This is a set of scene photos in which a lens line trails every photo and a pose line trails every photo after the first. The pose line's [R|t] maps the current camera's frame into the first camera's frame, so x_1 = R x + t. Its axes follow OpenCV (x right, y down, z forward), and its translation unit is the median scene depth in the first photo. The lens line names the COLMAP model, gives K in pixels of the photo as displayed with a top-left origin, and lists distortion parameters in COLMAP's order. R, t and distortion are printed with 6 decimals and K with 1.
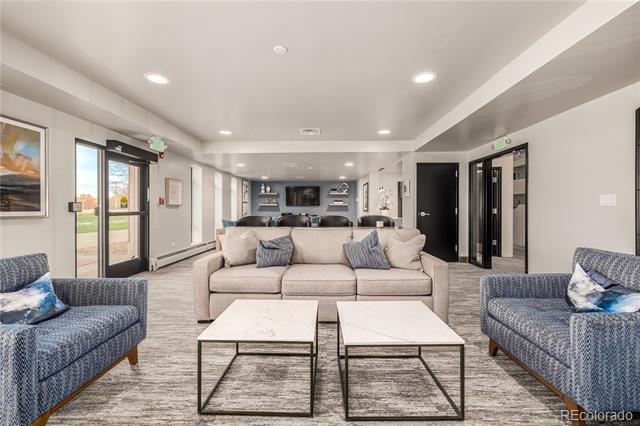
lens RADIAL K [[271.1, 0, 320.9], [0, 271.1, 209.3], [0, 0, 1]] dist [0.000986, -0.000058]
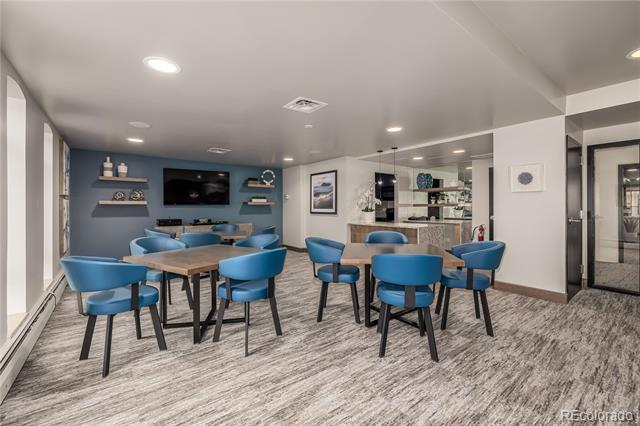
lens RADIAL K [[271.1, 0, 320.9], [0, 271.1, 209.3], [0, 0, 1]] dist [0.000986, -0.000058]
pose [[0.786235, -0.006152, 0.617897, -0.215664], [0.004919, 0.999981, 0.003697, -0.005162], [-0.617908, 0.000133, 0.786251, 0.416510]]
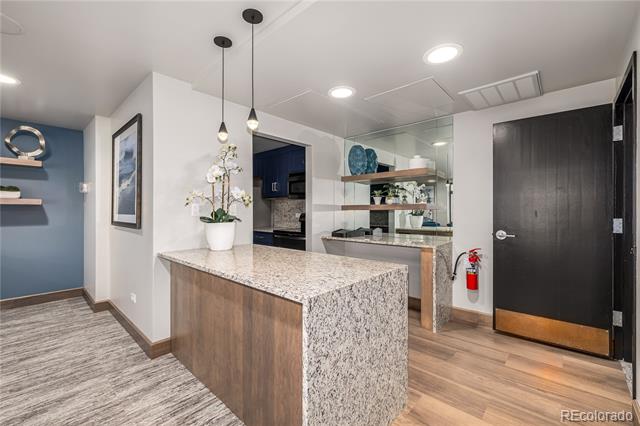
lens RADIAL K [[271.1, 0, 320.9], [0, 271.1, 209.3], [0, 0, 1]] dist [0.000986, -0.000058]
pose [[0.666773, 0.003297, 0.745253, 0.080739], [0.001956, 0.999979, -0.006174, -0.006754], [-0.745258, 0.005574, 0.666753, 0.579564]]
